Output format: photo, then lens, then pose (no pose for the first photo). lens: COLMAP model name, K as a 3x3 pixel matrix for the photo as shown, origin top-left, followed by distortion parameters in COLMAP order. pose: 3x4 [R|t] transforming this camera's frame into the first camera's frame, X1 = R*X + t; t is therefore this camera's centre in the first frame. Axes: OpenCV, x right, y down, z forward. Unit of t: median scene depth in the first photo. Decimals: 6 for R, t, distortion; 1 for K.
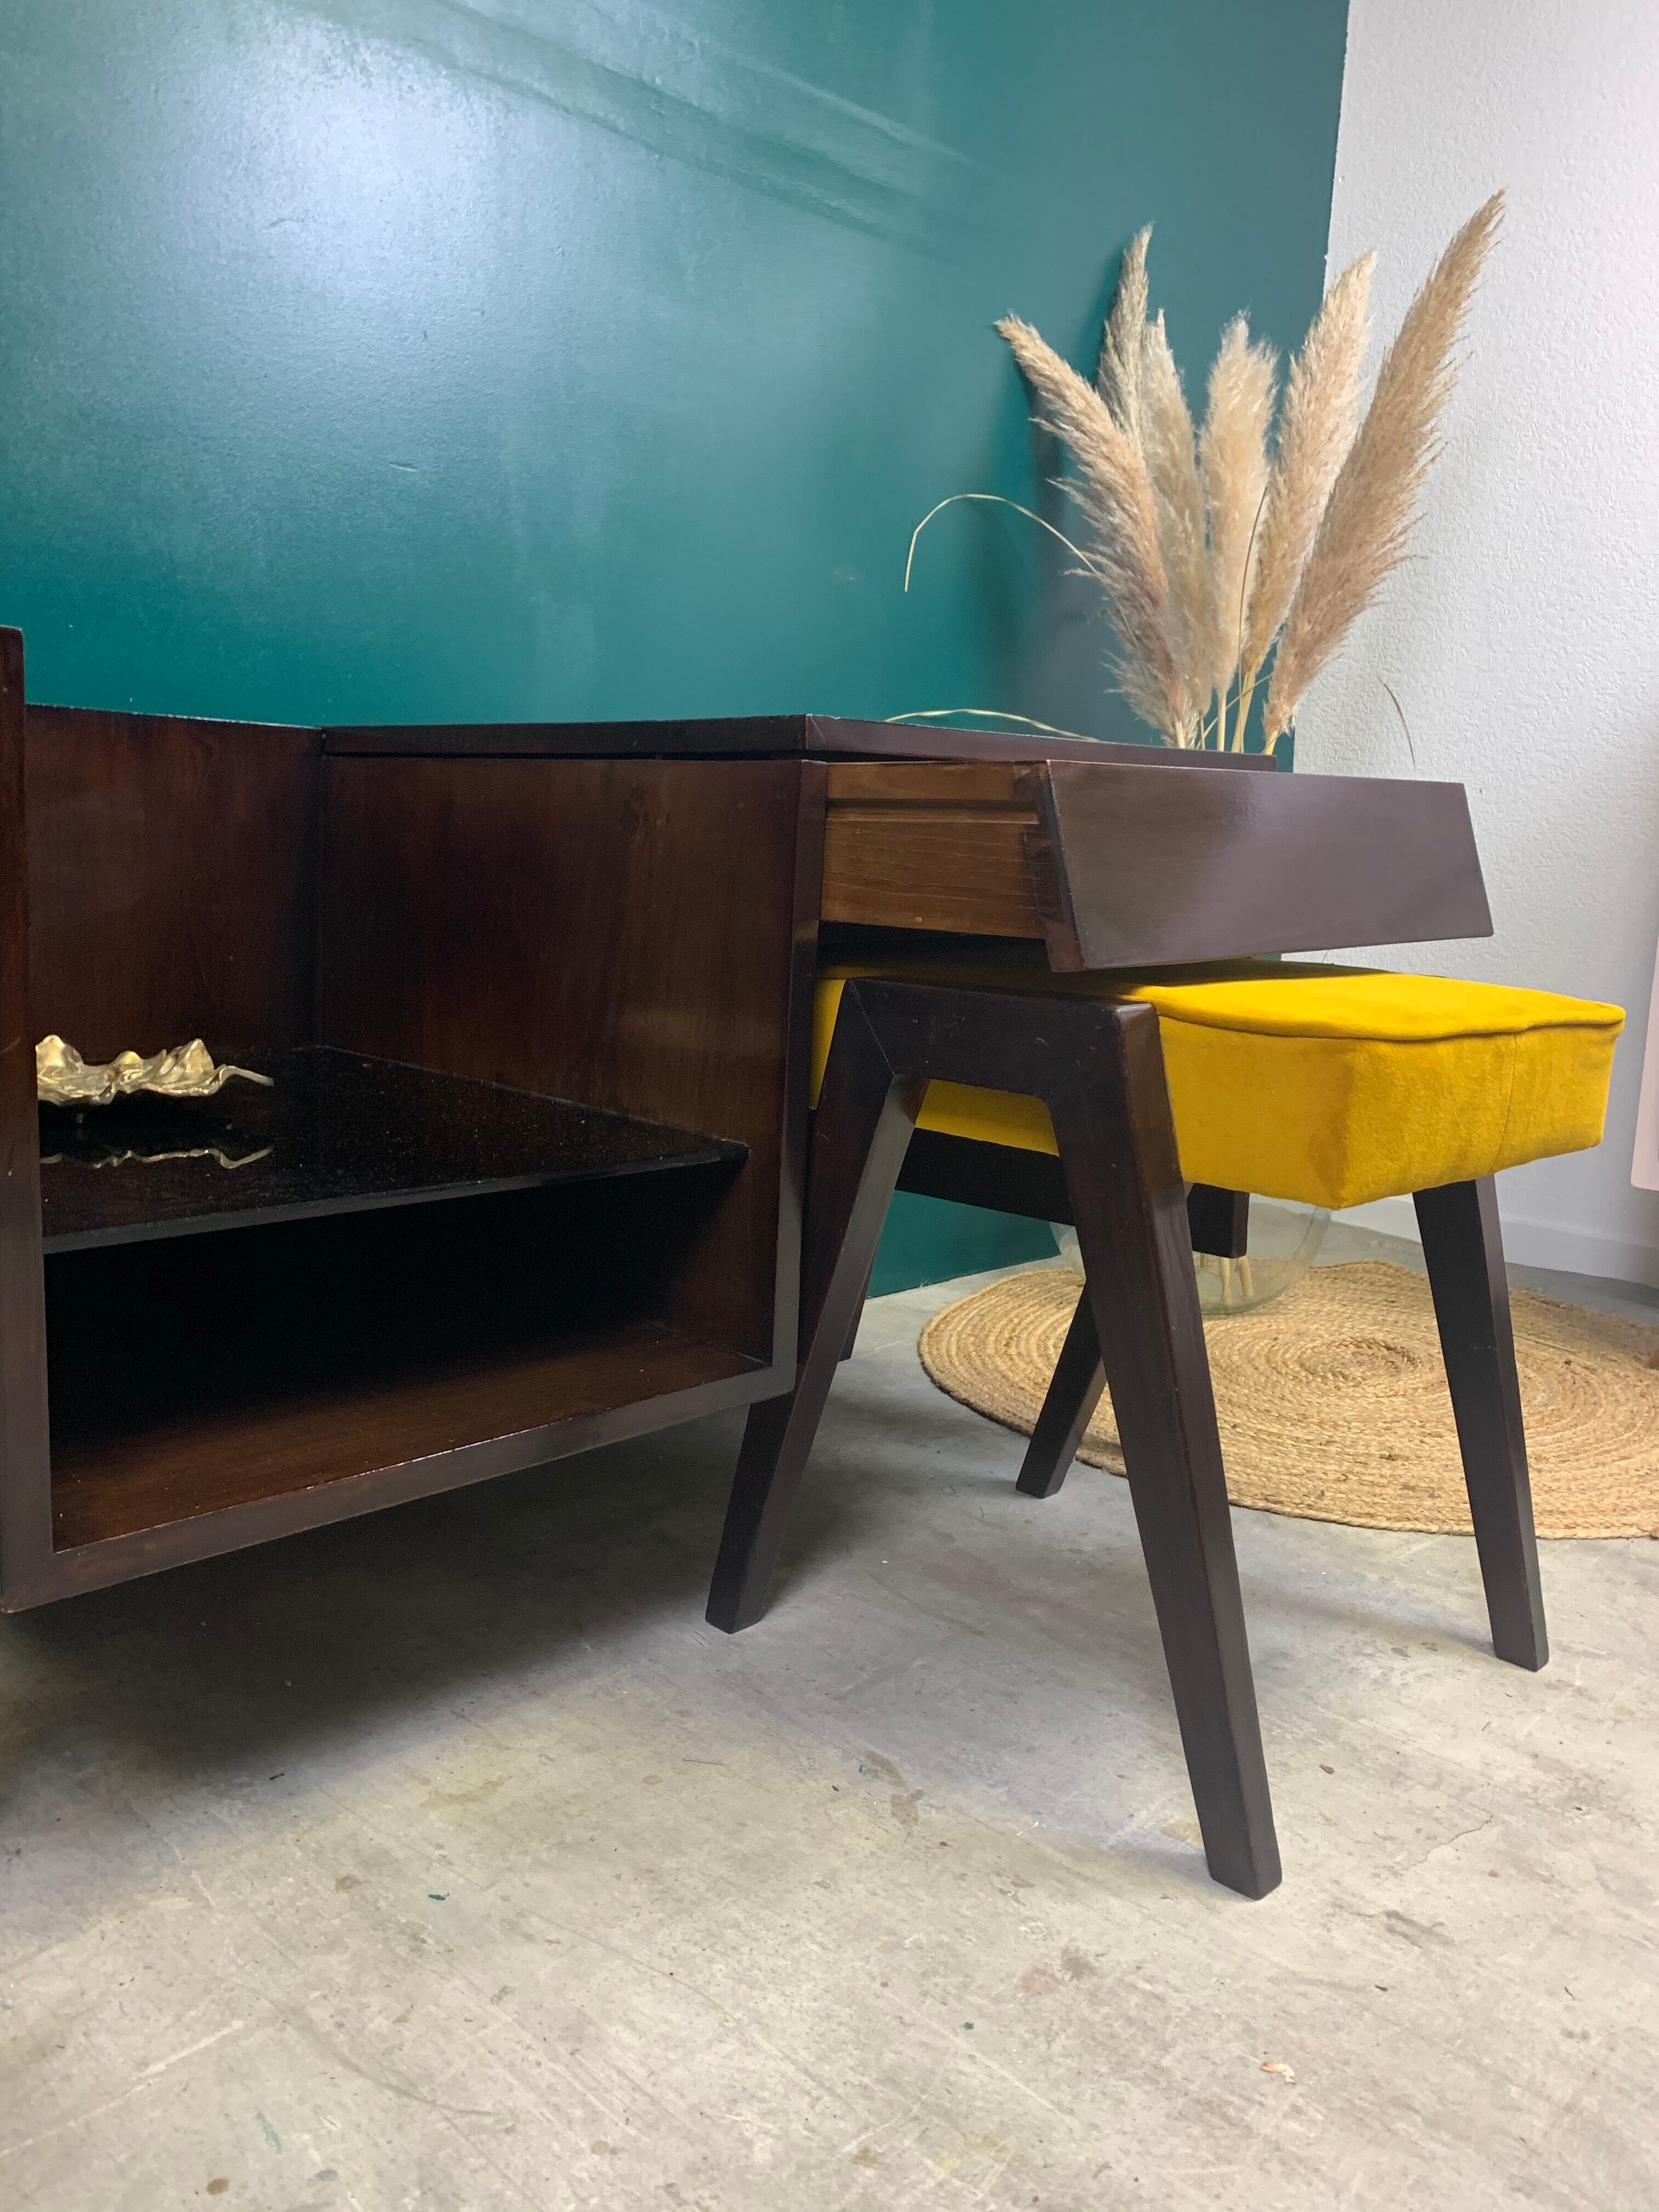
lens RADIAL K [[1699.1, 0, 813.5], [0, 1699.1, 1105.5], [0, 0, 1]] dist [0.004251, 0.000374]
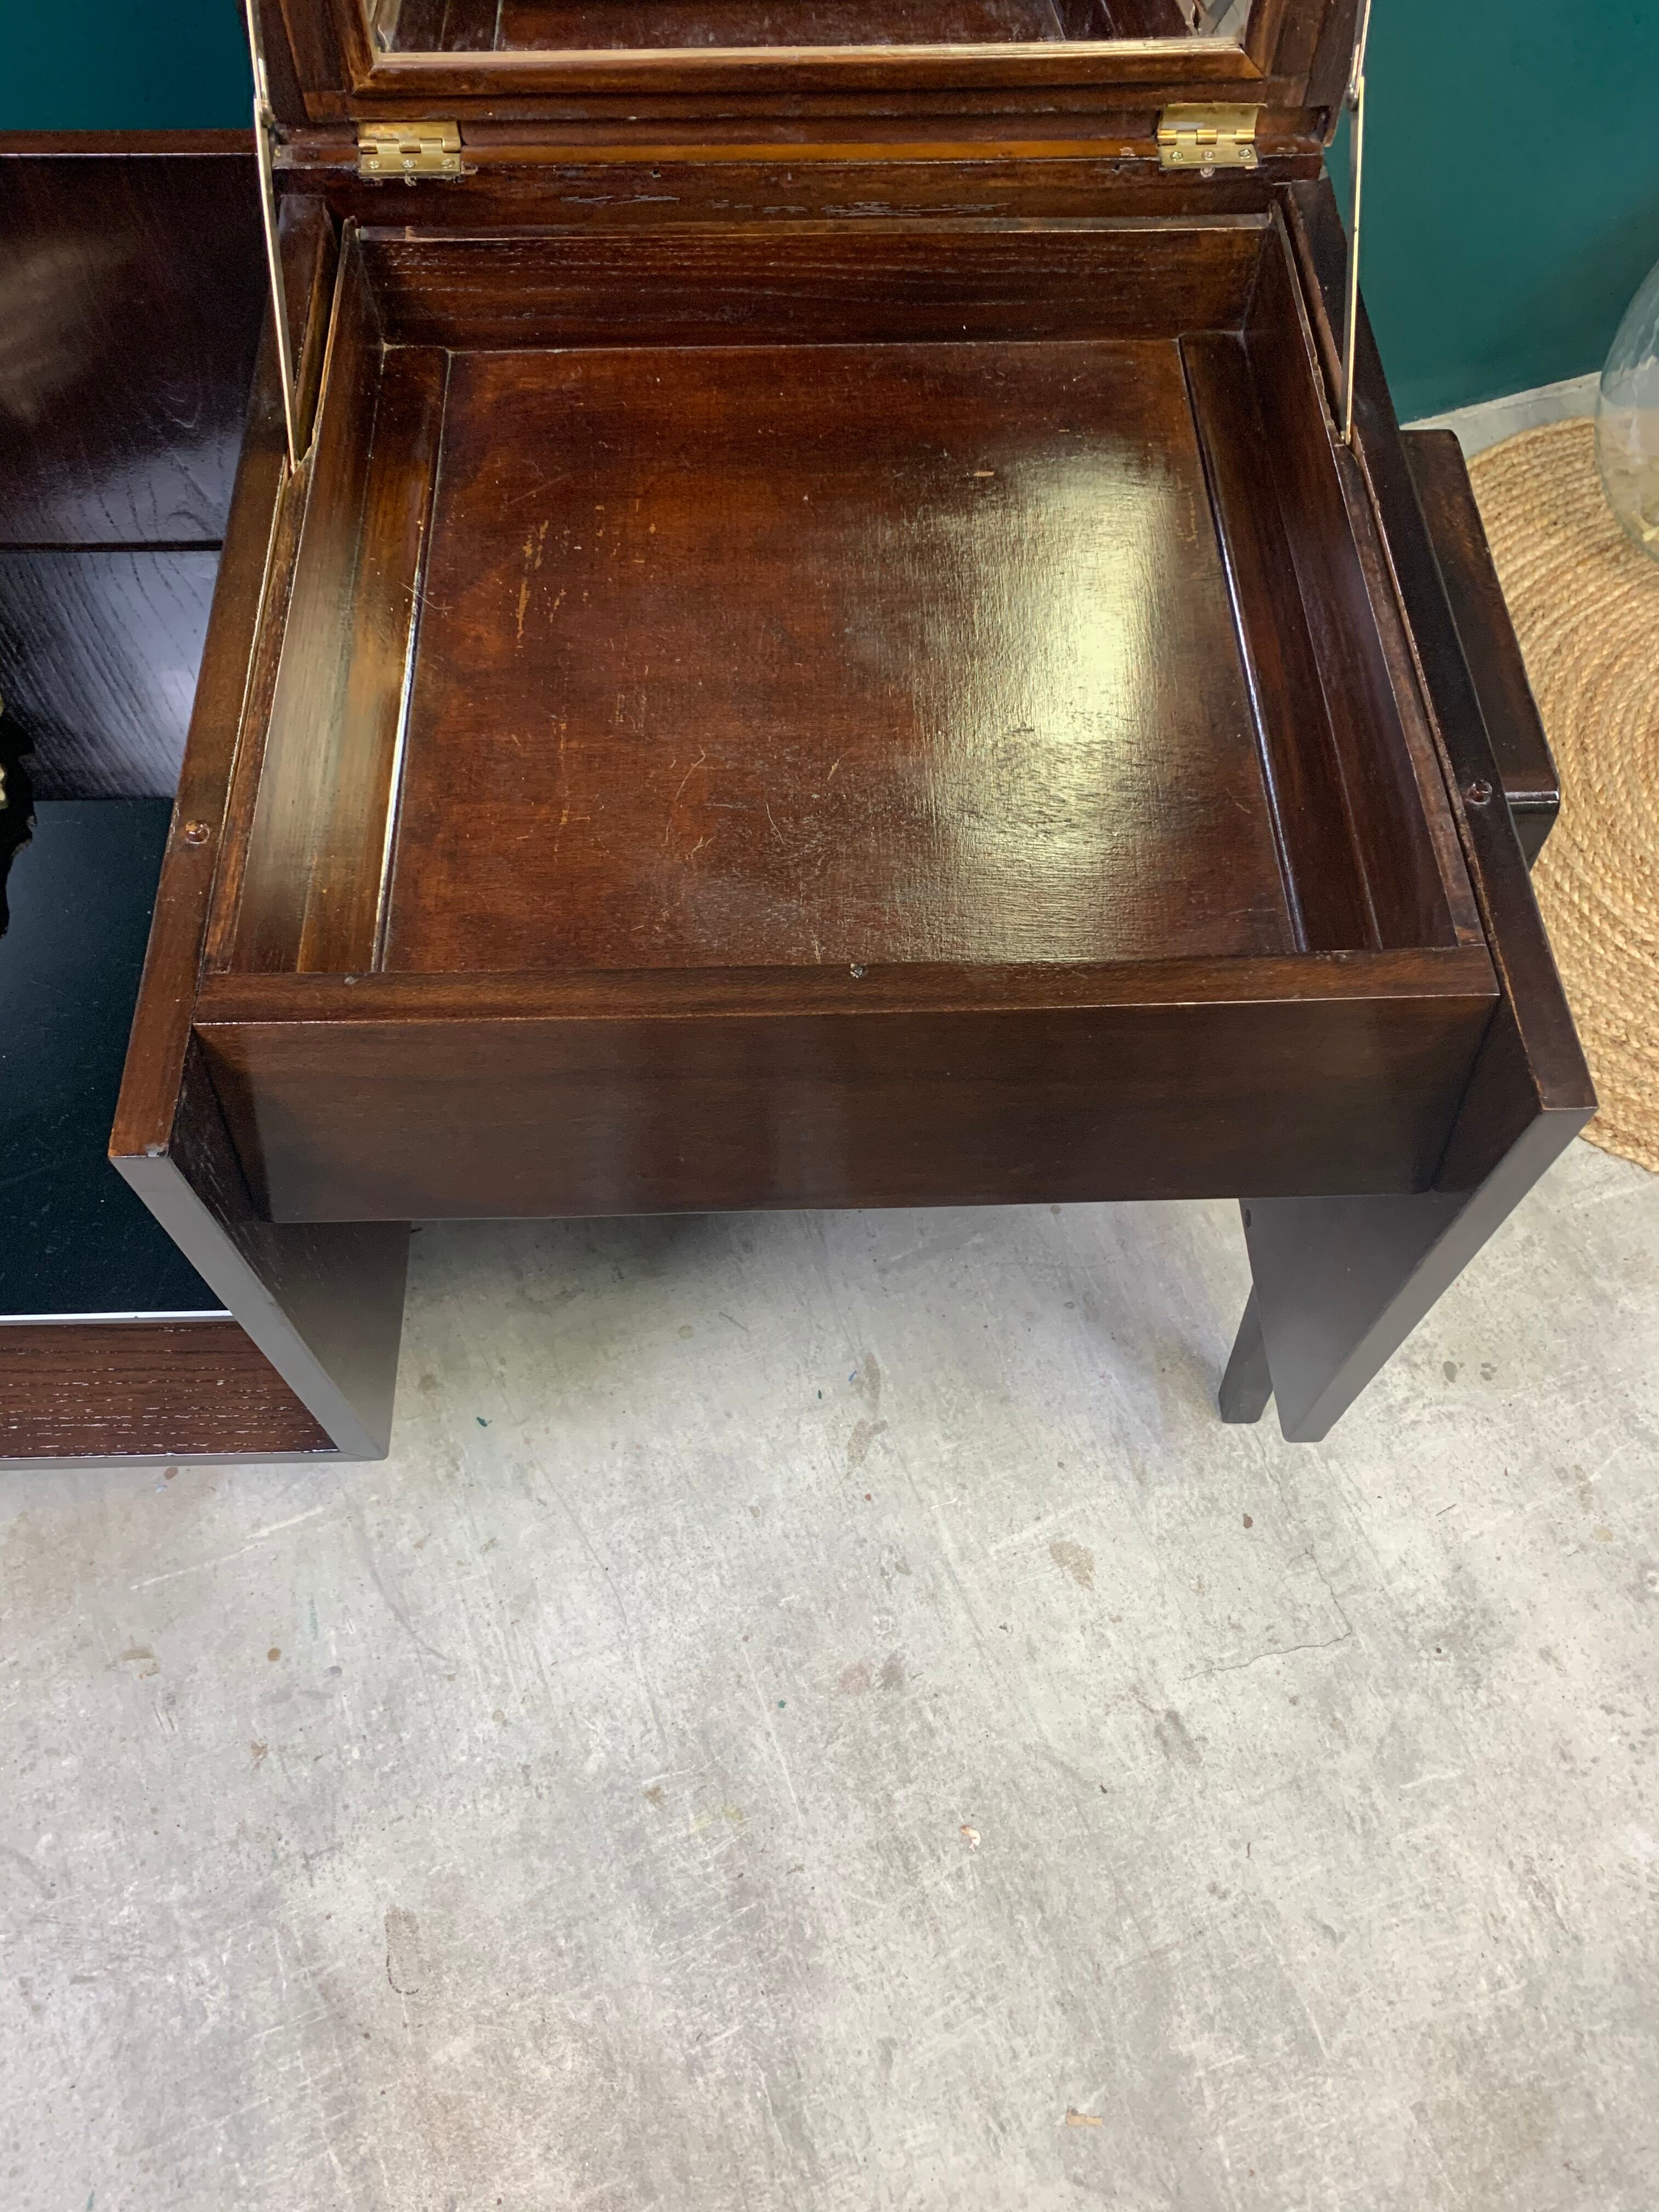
lens RADIAL K [[1699.1, 0, 820.4], [0, 1699.1, 1089.2], [0, 0, 1]] dist [0.004251, 0.000374]
pose [[0.914027, 0.340429, -0.220597, 0.204153], [-0.035571, 0.608974, 0.792392, -0.682347], [0.404092, -0.716420, 0.568728, 0.475330]]
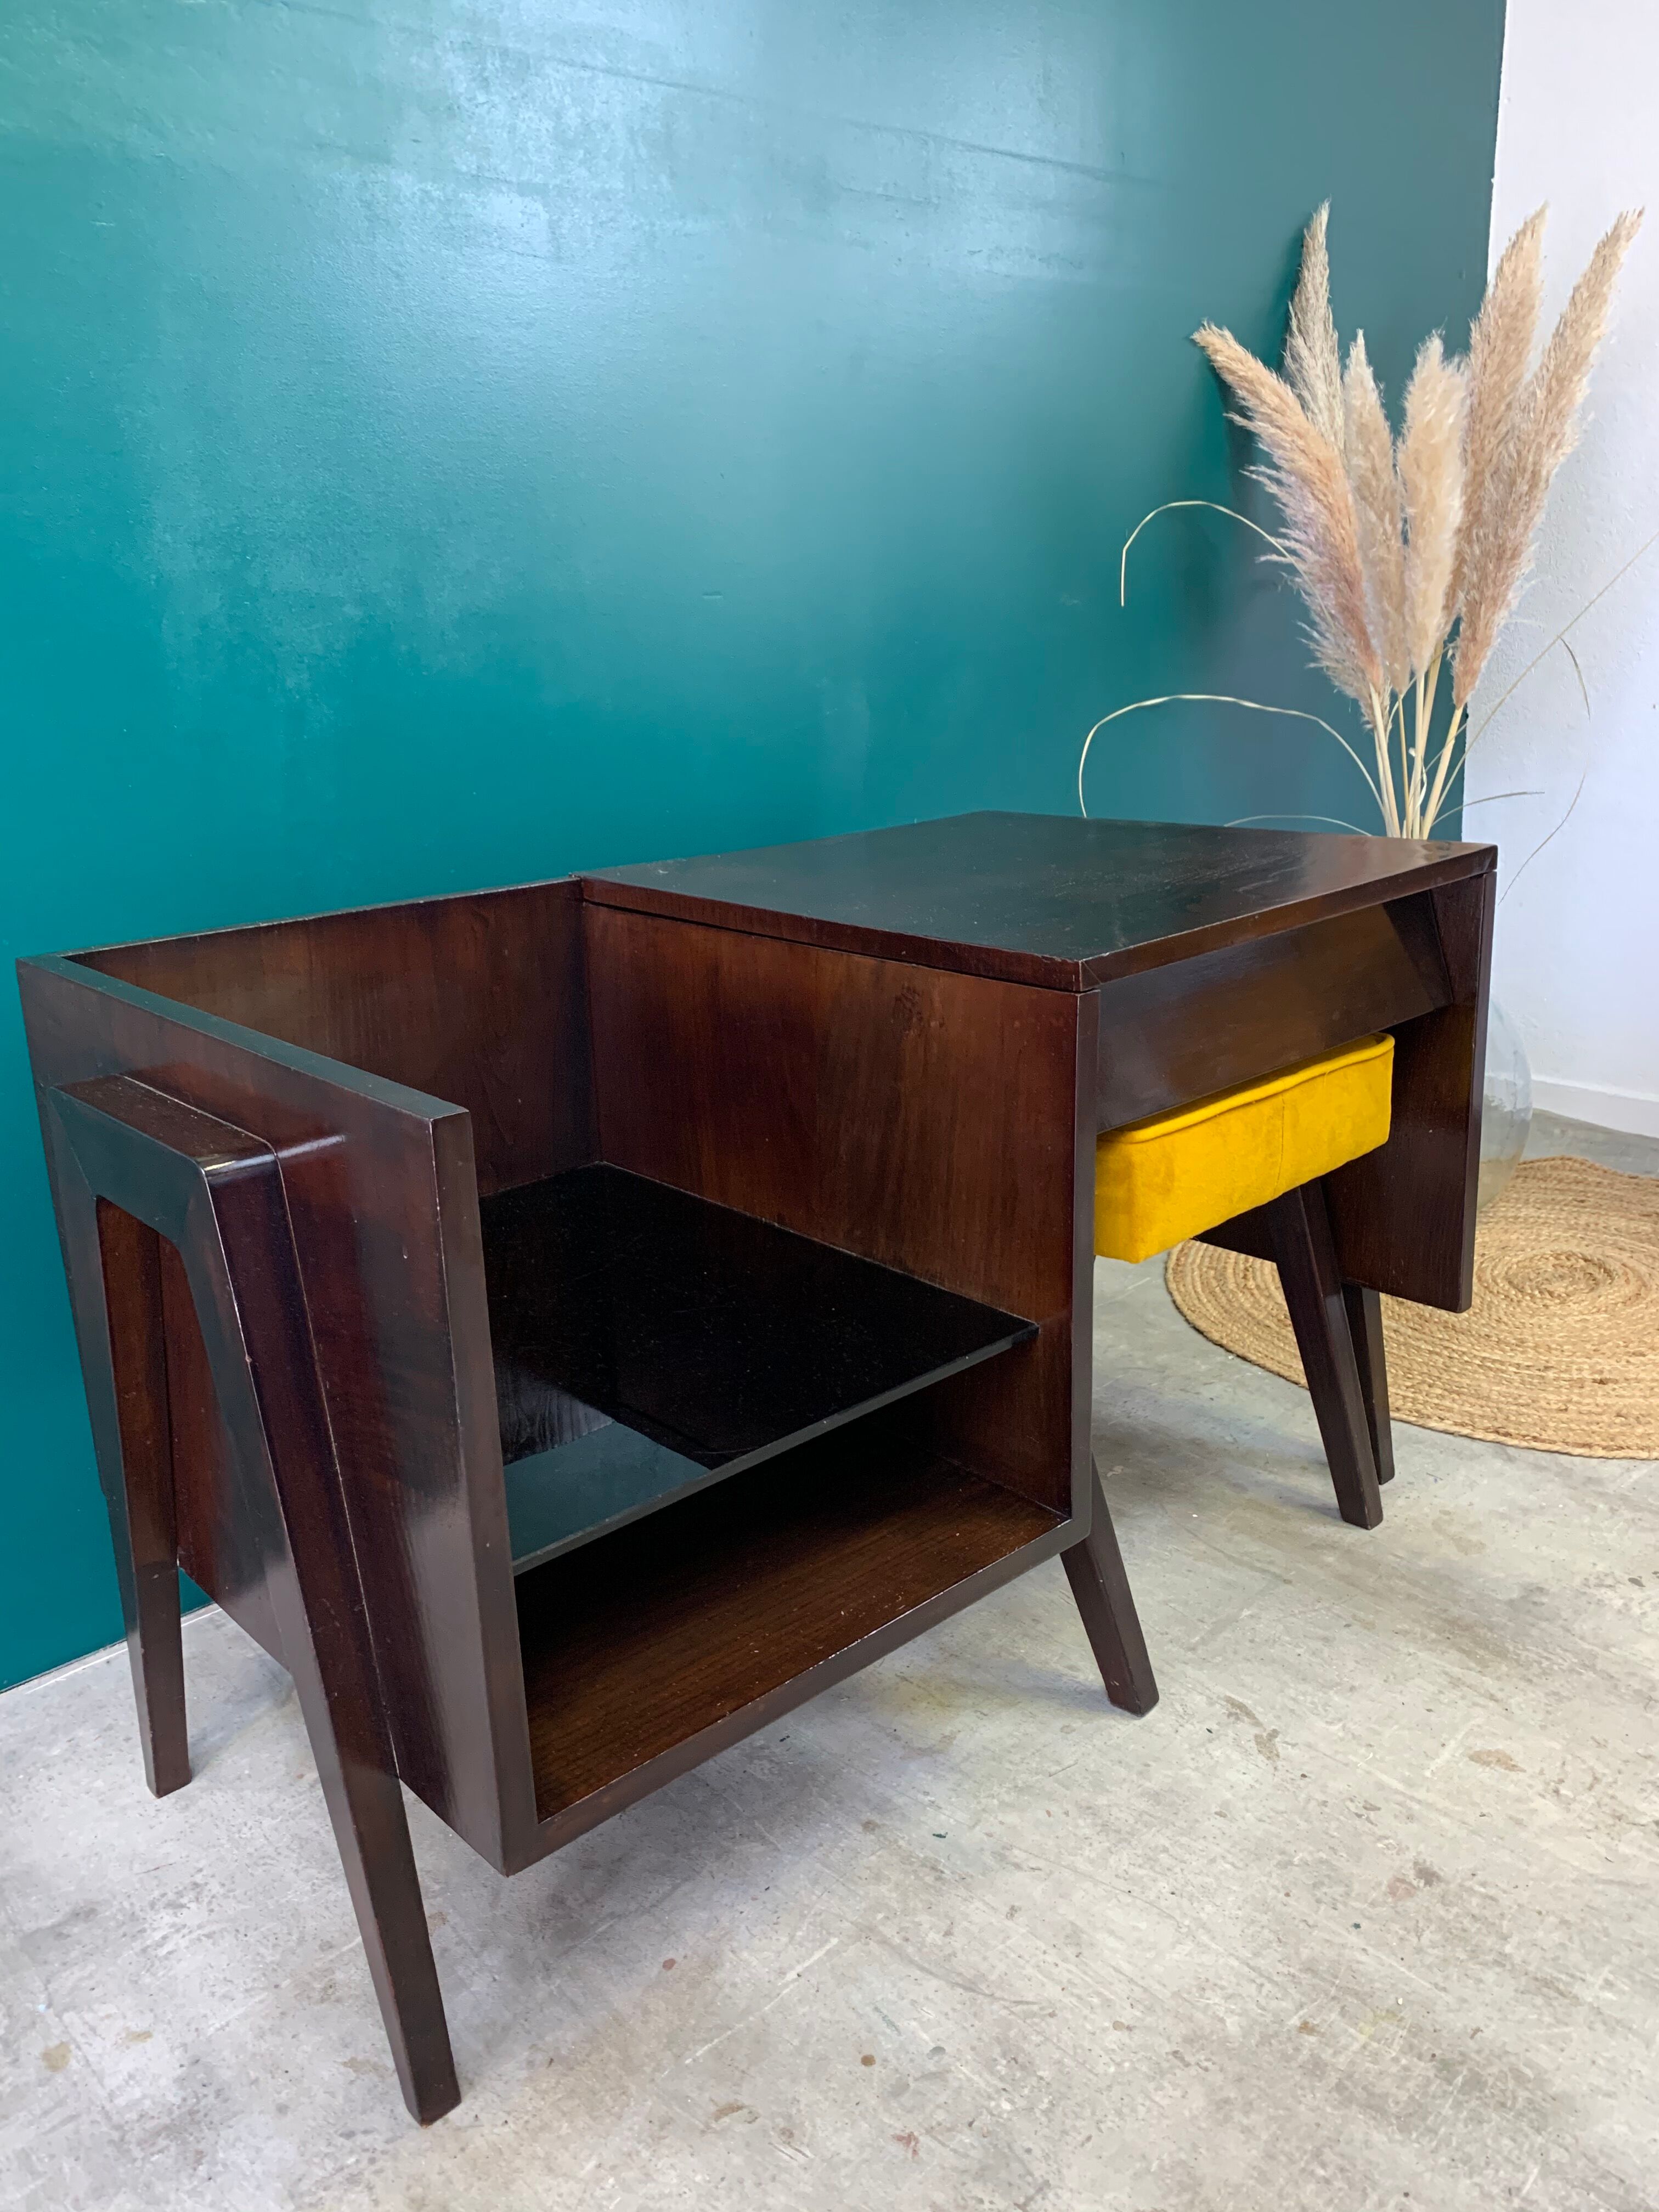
lens RADIAL K [[1699.1, 0, 815.3], [0, 1699.1, 1082.4], [0, 0, 1]] dist [0.004251, 0.000374]
pose [[0.996169, -0.060062, -0.063557, -0.175721], [0.067139, 0.991001, 0.115798, -0.263455], [0.056030, -0.119622, 0.991237, -0.251267]]
